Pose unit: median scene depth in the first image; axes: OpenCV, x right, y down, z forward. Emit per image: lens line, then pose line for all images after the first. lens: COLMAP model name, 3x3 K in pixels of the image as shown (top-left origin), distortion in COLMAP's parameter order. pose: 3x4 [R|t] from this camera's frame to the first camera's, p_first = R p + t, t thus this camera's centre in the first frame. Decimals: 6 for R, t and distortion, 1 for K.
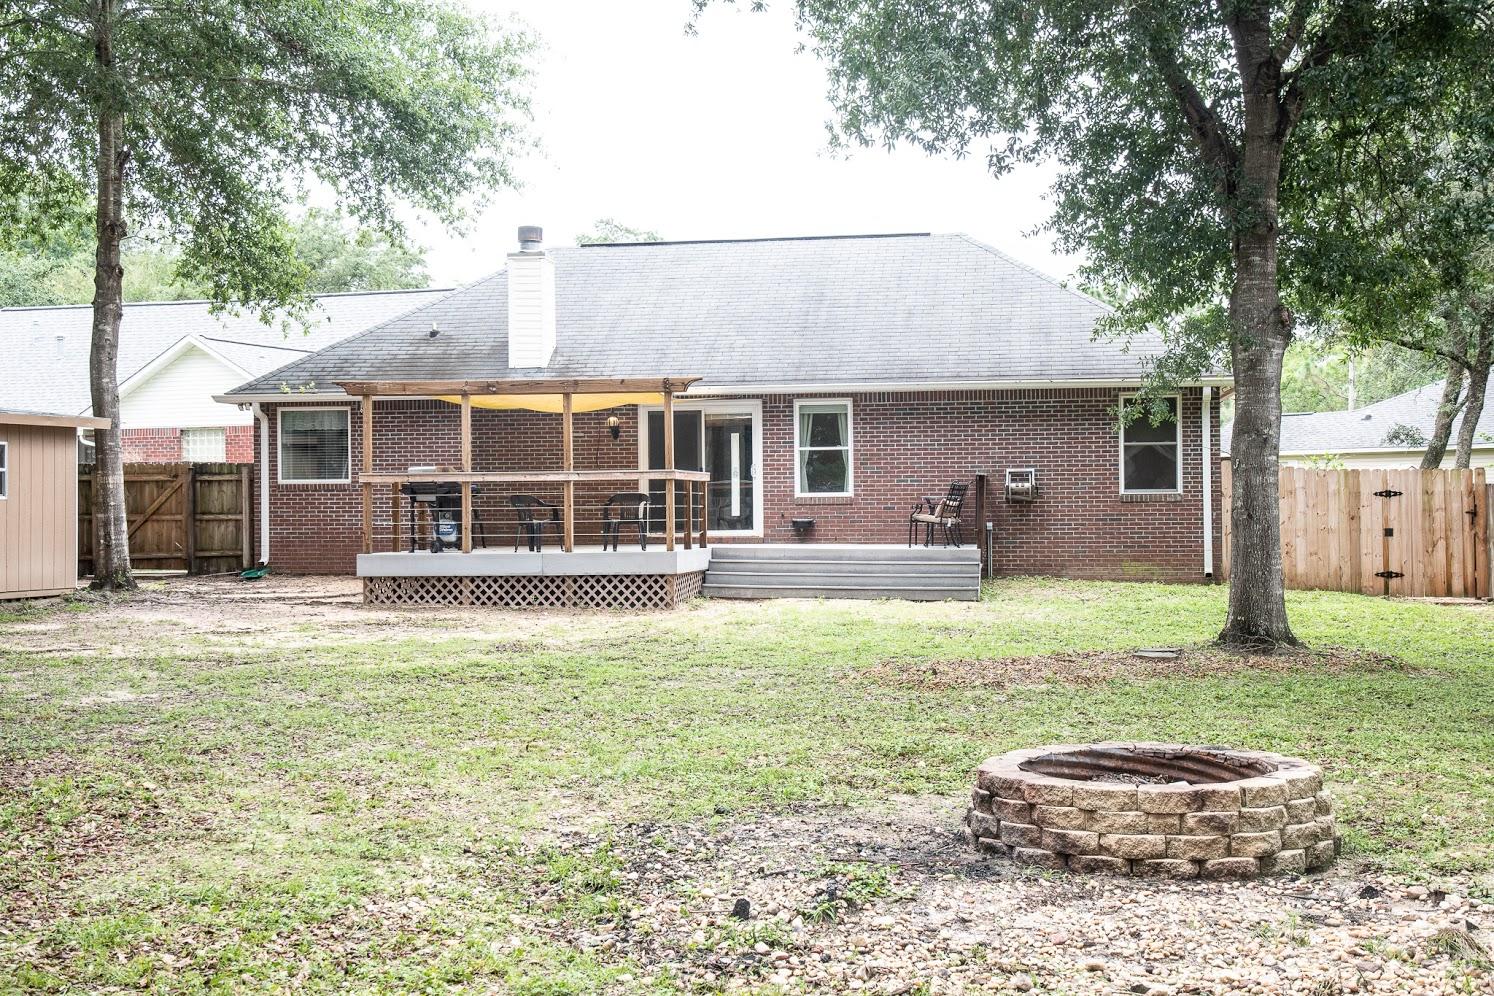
lens RADIAL K [[1909.3, 0, 746.8], [0, 1909.3, 502.4], [0, 0, 1]] dist [0.171948, 0.000000]
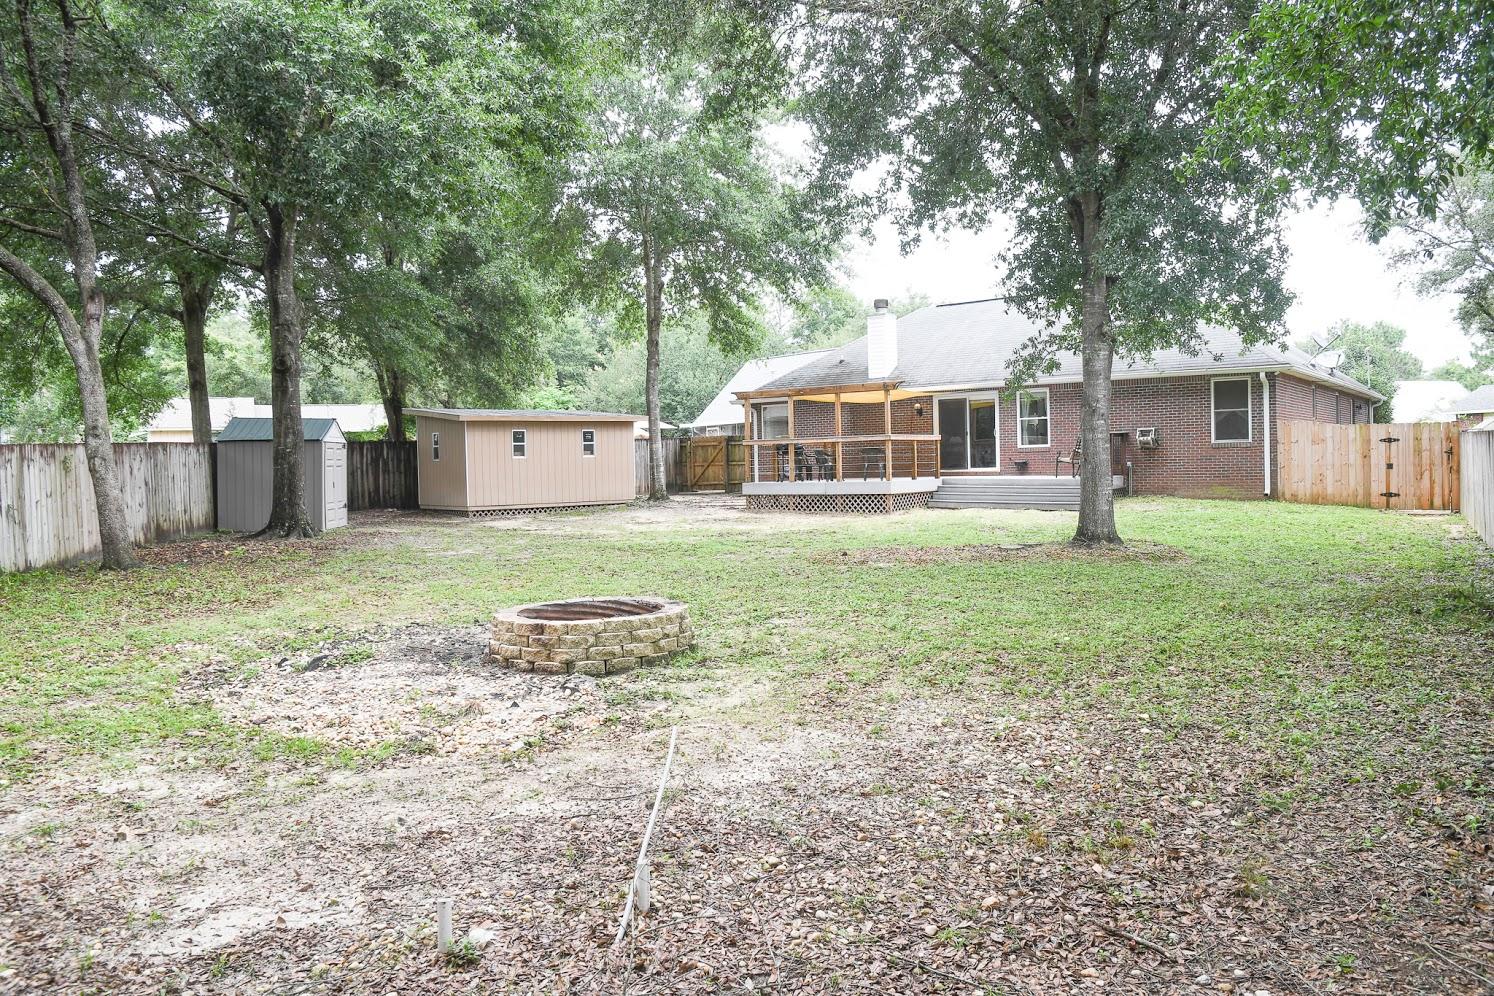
lens RADIAL K [[1056.3, 0, 746.4], [0, 1056.3, 494.6], [0, 0, 1]] dist [-0.094572, 0.022507]
pose [[0.870582, 0.003918, -0.492008, 0.285292], [0.017206, 0.999114, 0.038403, -0.001163], [0.491722, -0.041899, 0.869743, 0.084085]]
